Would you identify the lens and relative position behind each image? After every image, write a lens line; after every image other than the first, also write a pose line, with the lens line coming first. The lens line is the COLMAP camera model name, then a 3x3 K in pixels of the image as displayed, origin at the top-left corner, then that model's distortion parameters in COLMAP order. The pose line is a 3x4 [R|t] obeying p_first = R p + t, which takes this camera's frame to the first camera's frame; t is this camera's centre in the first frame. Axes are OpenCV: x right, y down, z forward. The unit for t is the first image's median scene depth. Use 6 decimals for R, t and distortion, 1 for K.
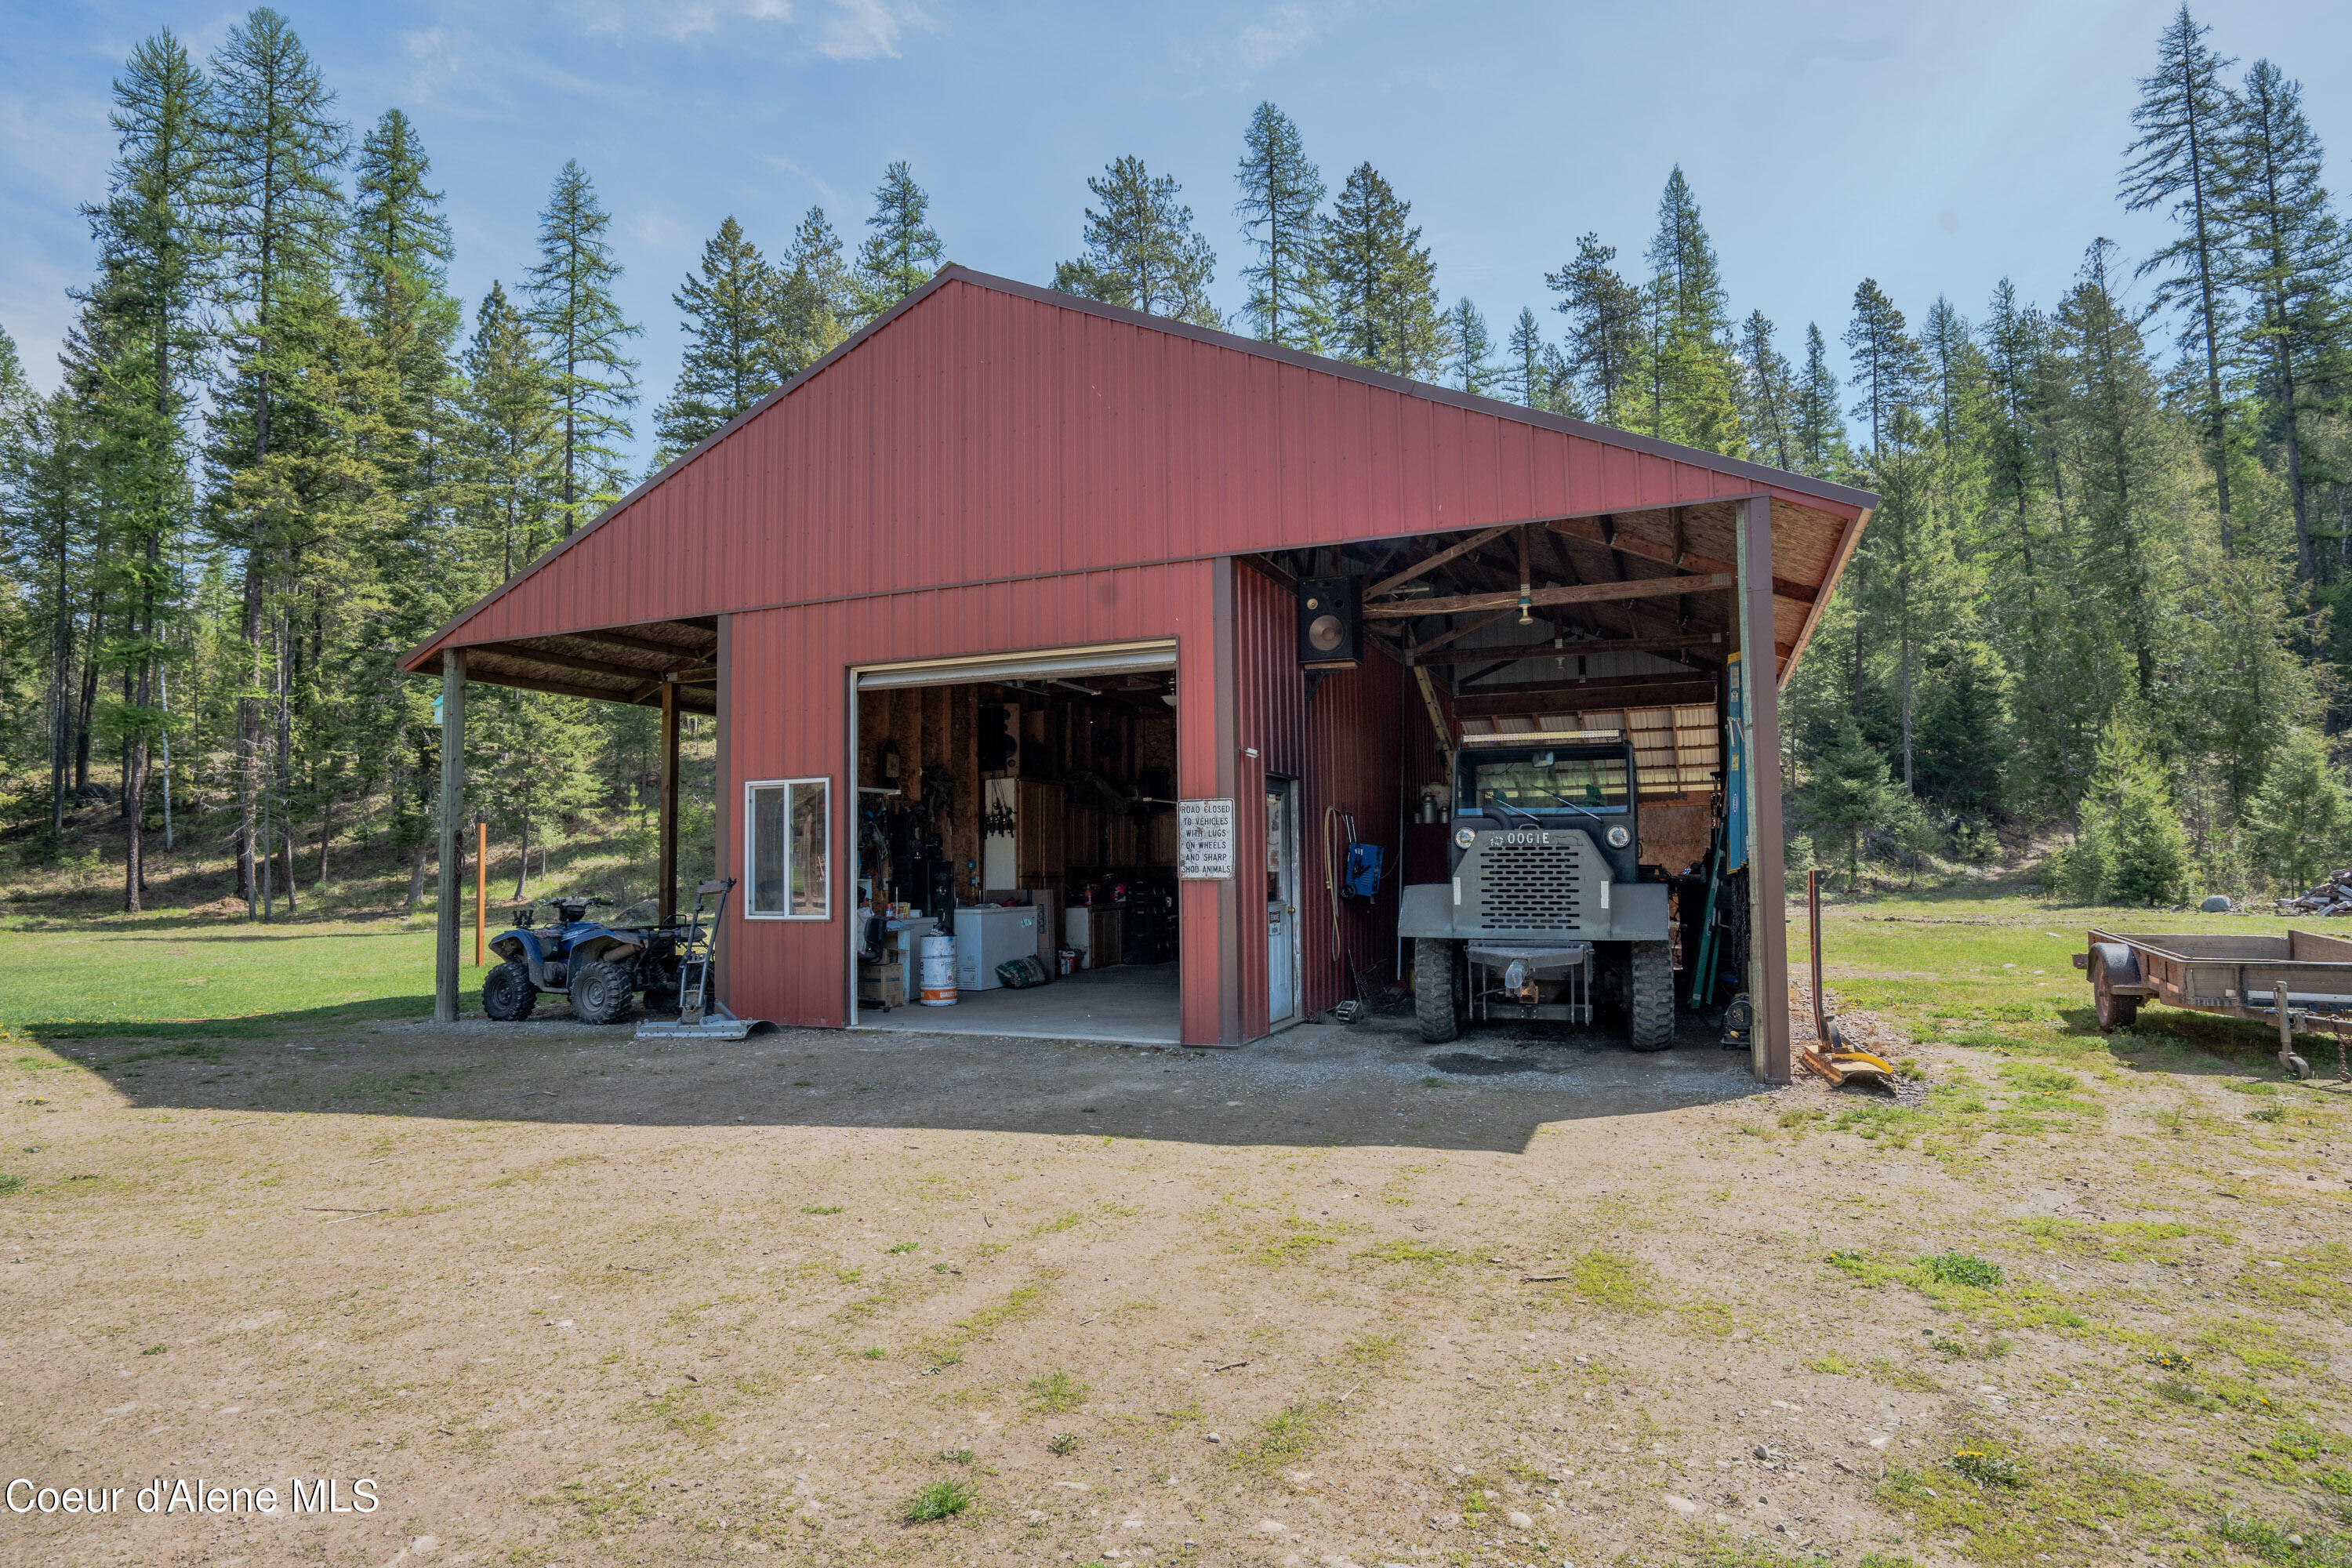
lens RADIAL K [[1285.9, 0, 1176.0], [0, 1285.9, 784.0], [0, 0, 1]] dist [-0.035243, 0.032093]
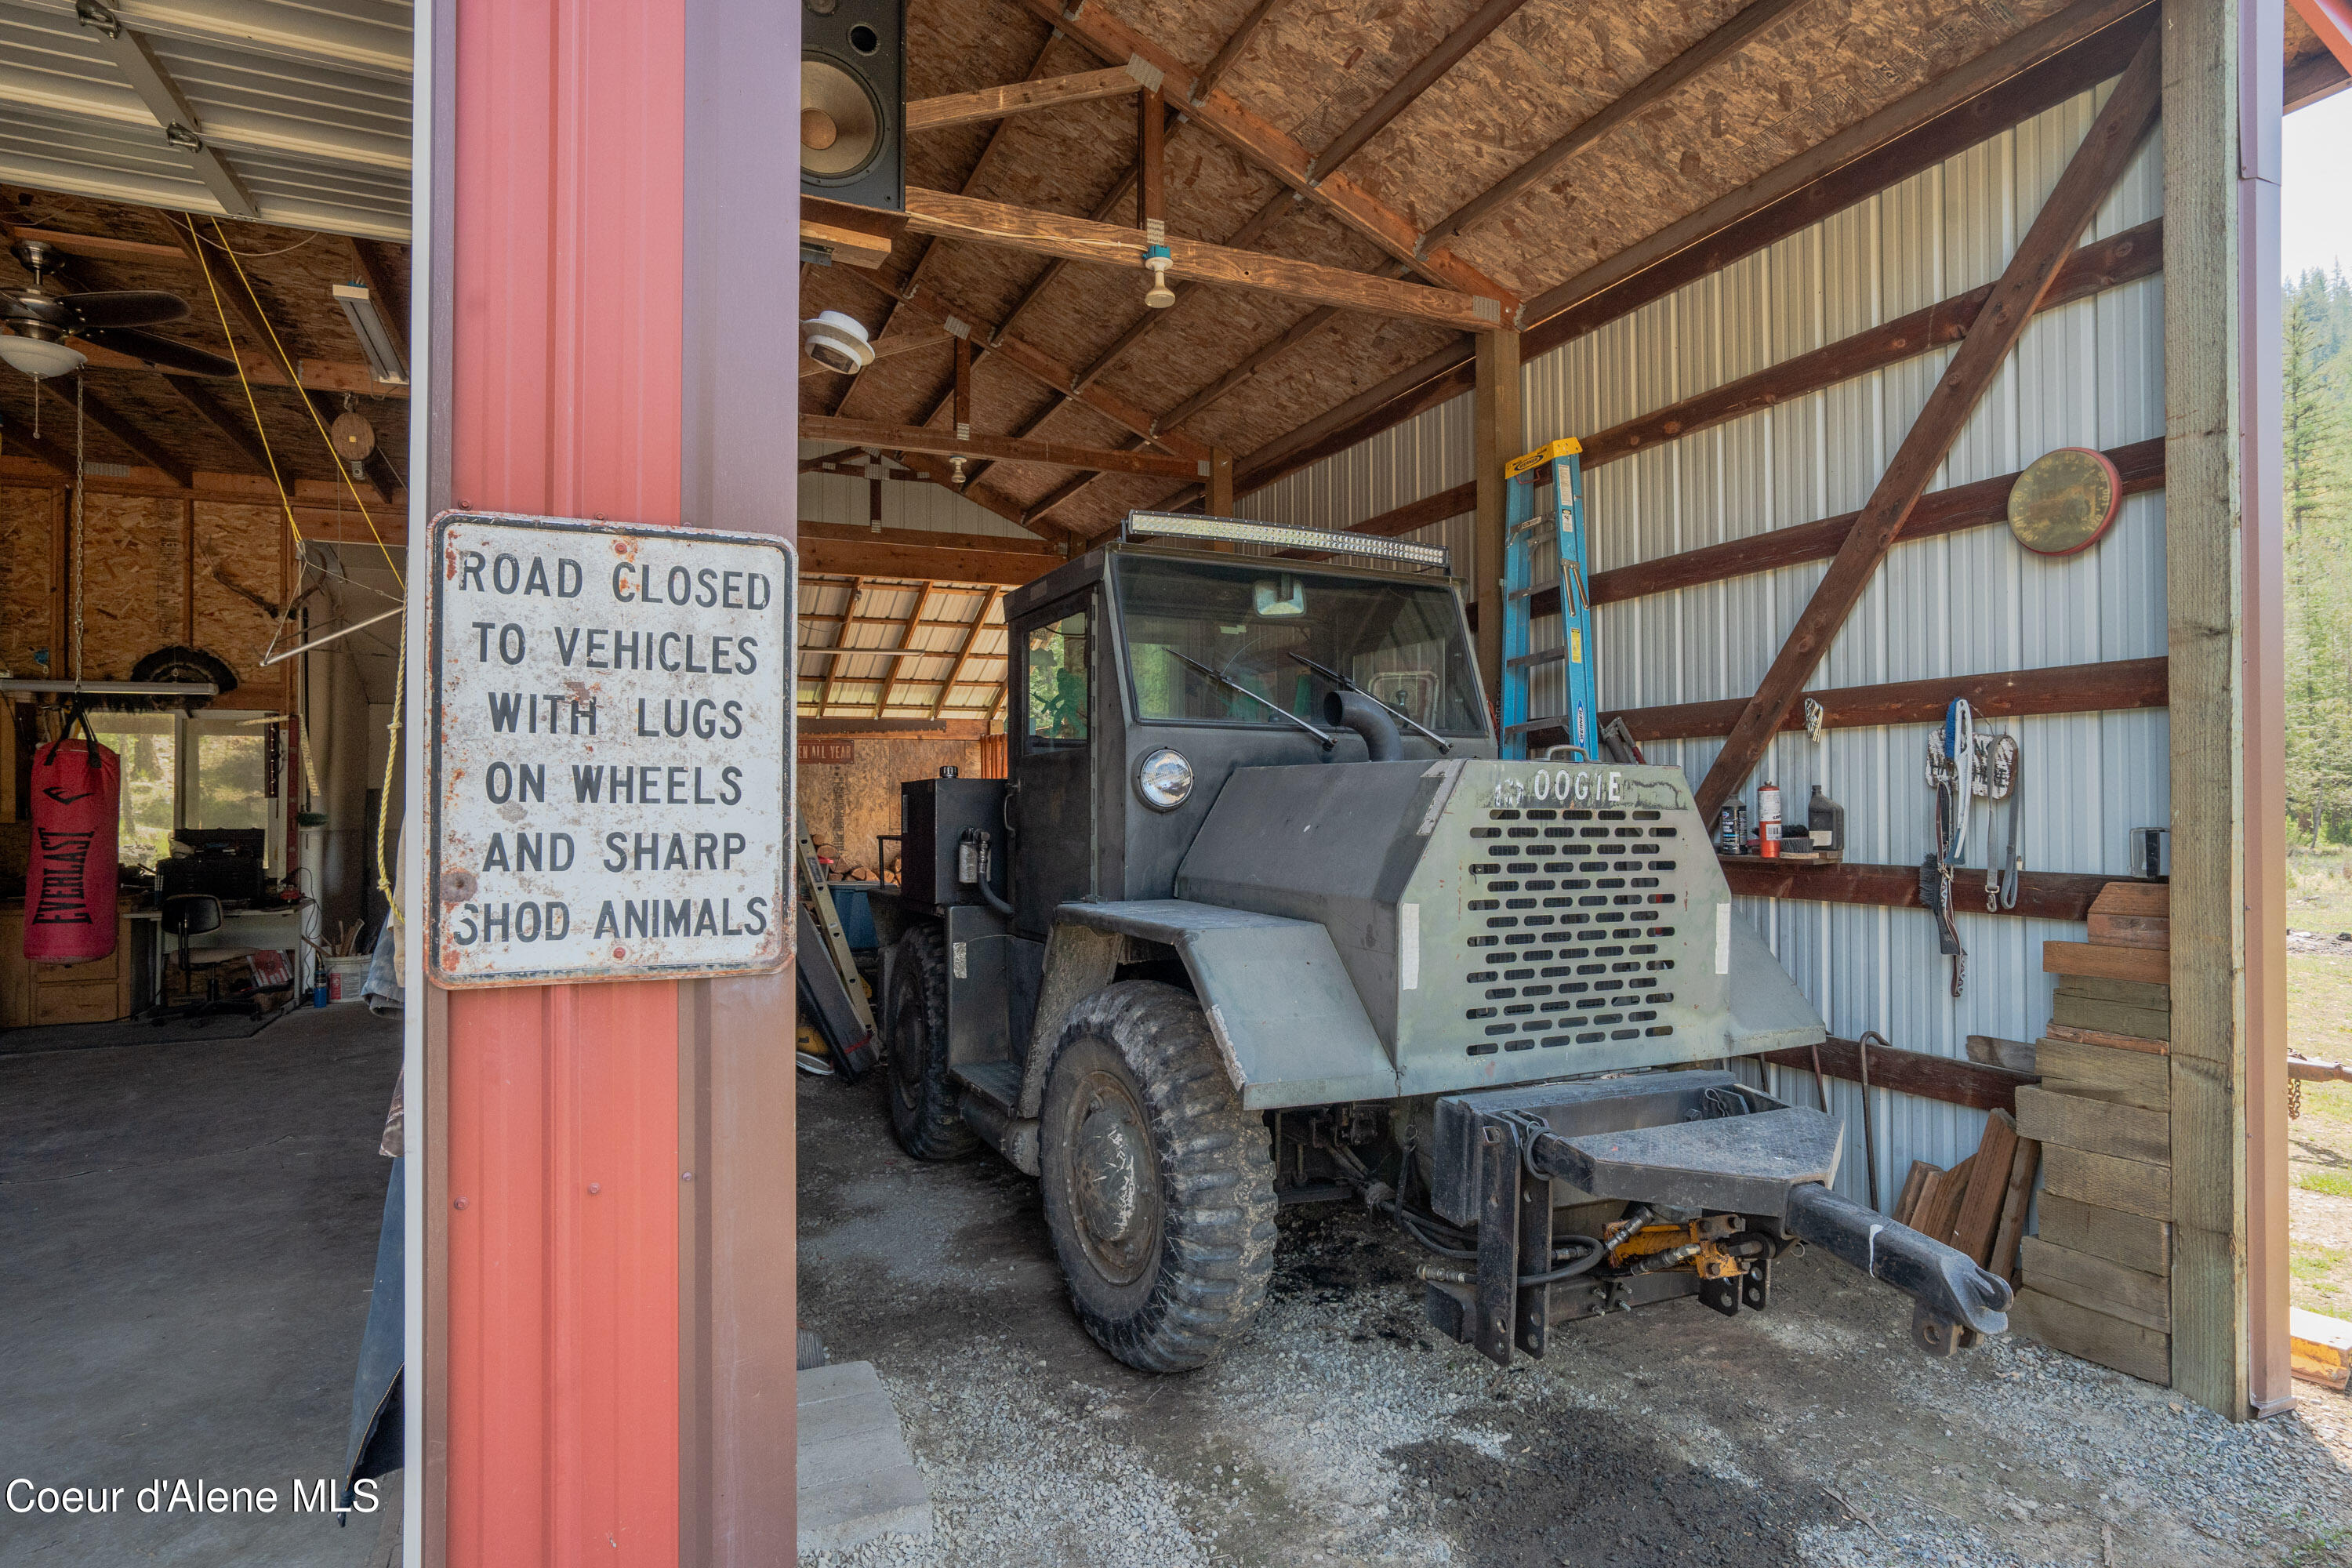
lens RADIAL K [[1285.9, 0, 1176.0], [0, 1285.9, 784.0], [0, 0, 1]] dist [-0.035243, 0.032093]
pose [[0.700016, 0.022254, 0.713781, -0.034989], [-0.053932, 0.998307, 0.021767, 0.028439], [-0.712088, -0.053733, 0.700031, 0.590487]]
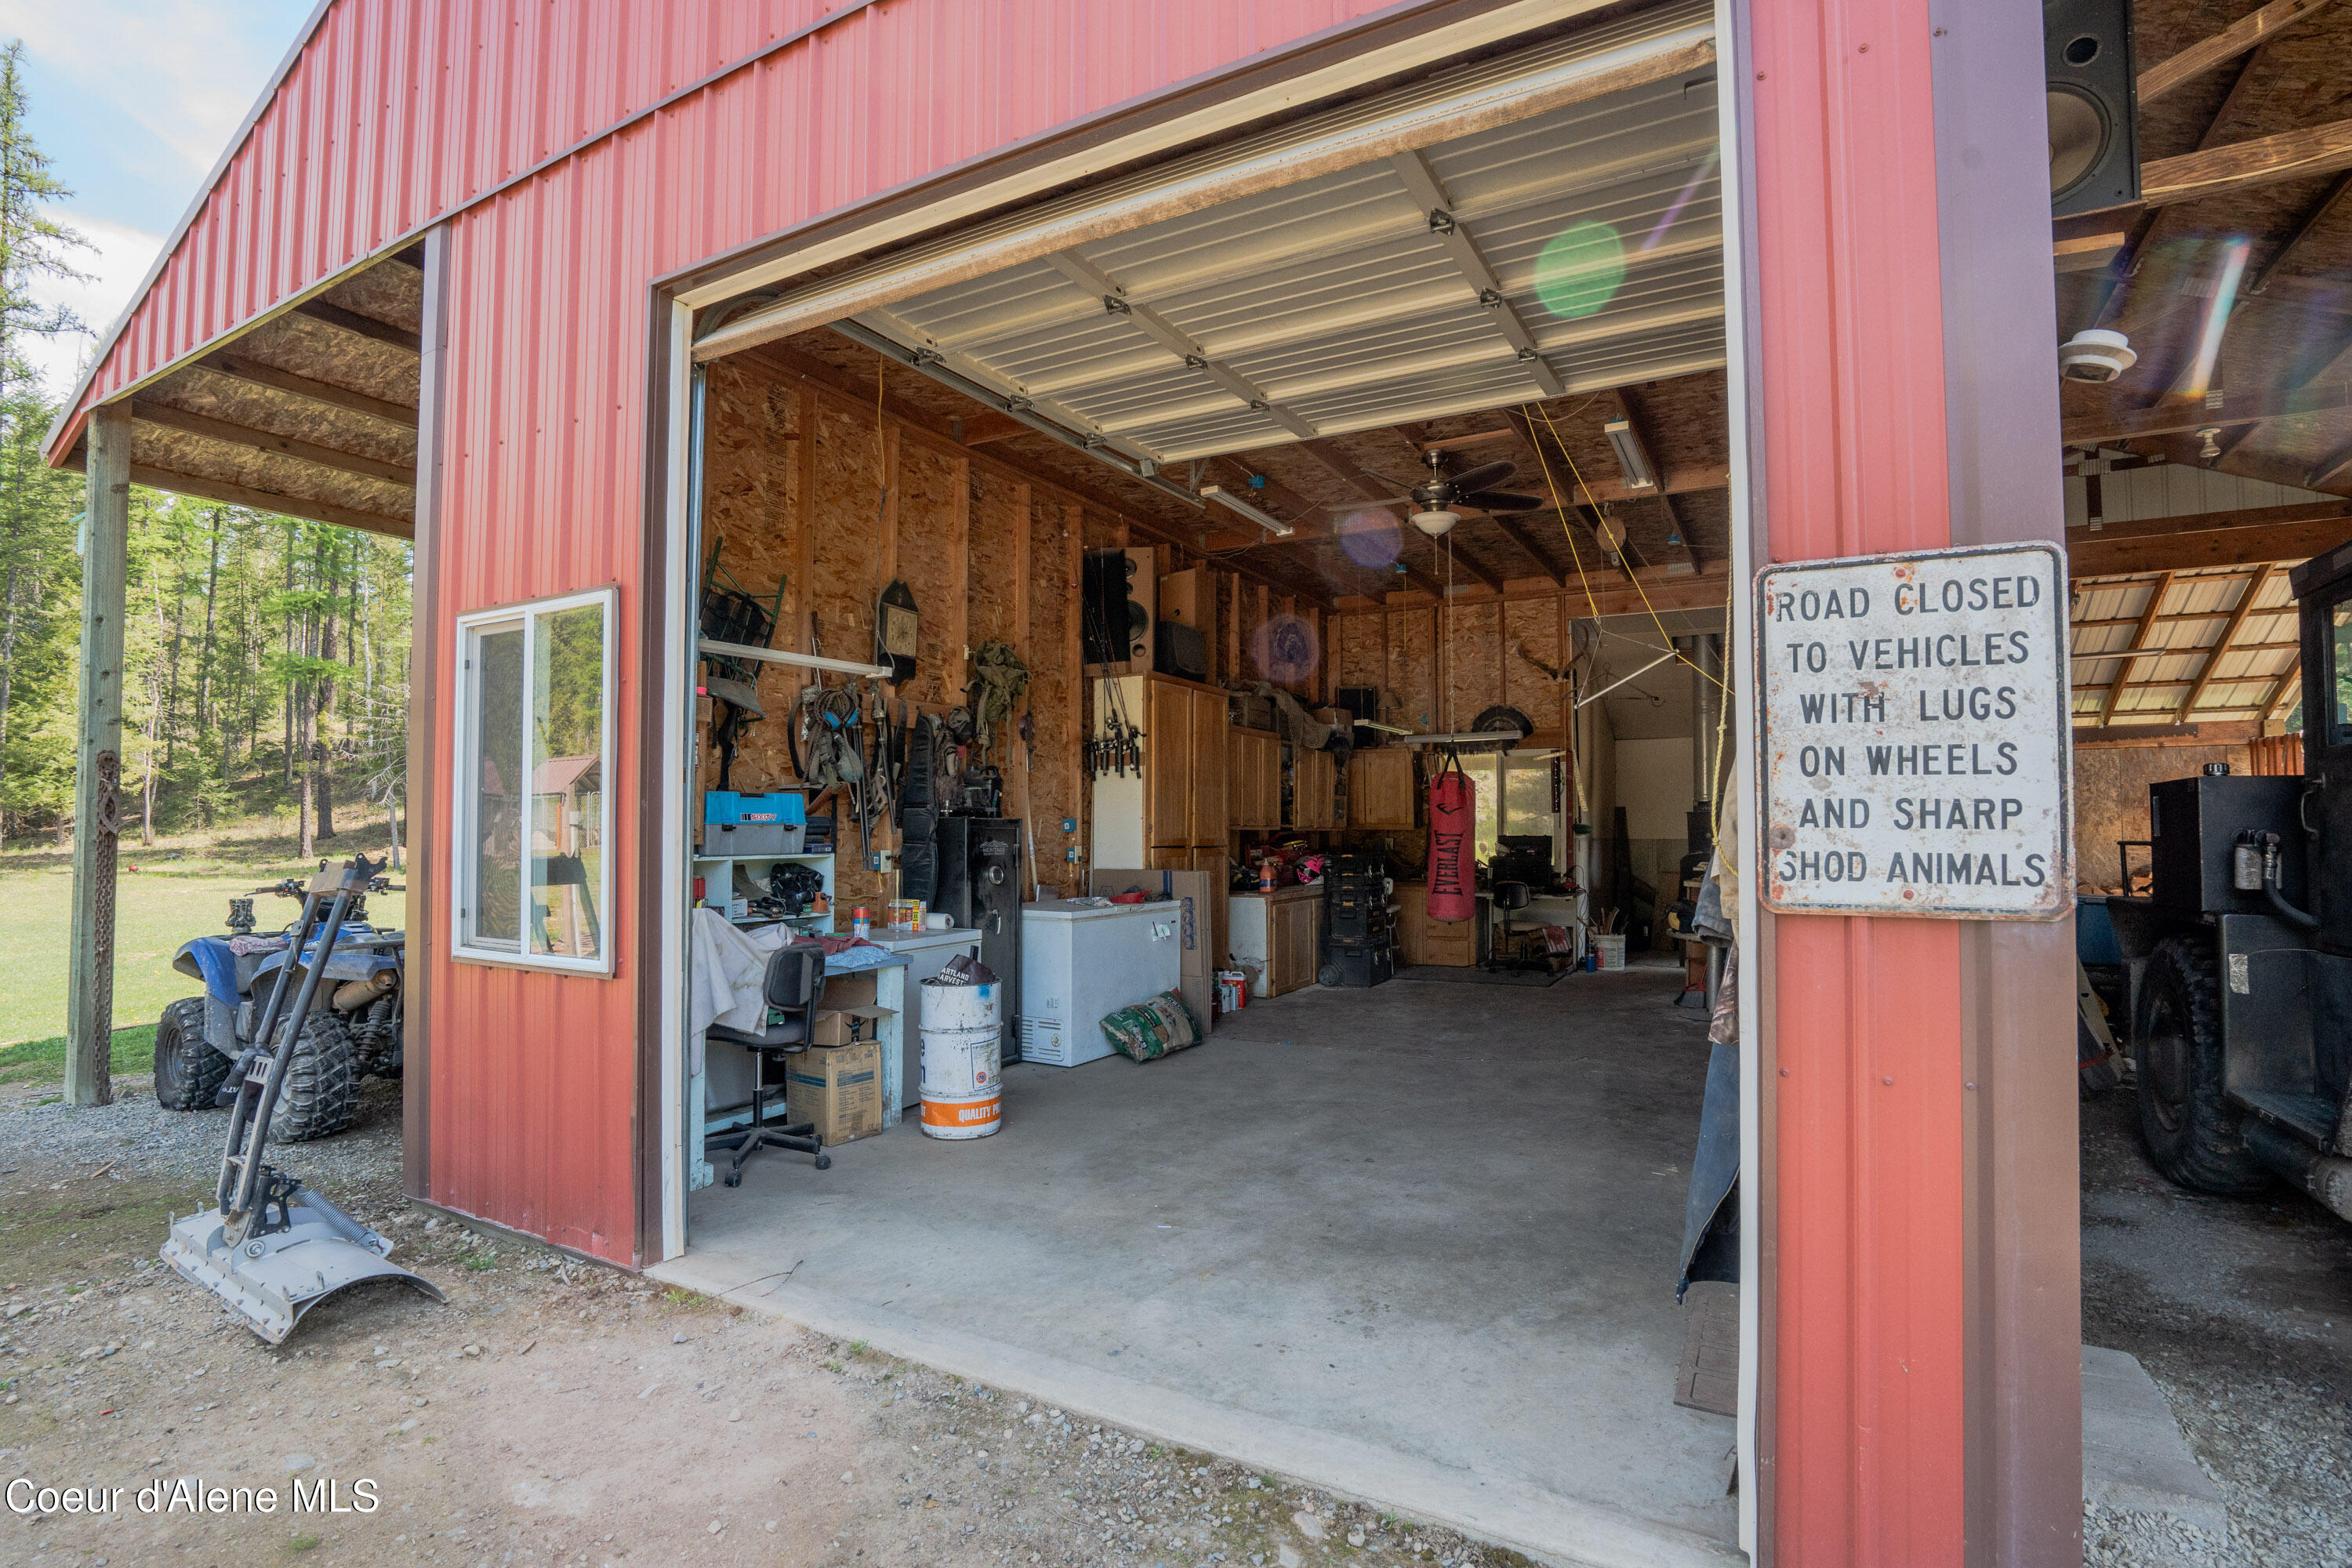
lens RADIAL K [[1144.0, 0, 1175.1], [0, 1144.0, 788.5], [0, 0, 1]] dist [-0.051681, 0.018606]
pose [[0.992392, 0.009815, -0.122724, -0.056095], [-0.005902, 0.999464, 0.032208, 0.033765], [0.122974, -0.031239, 0.991918, 0.568707]]
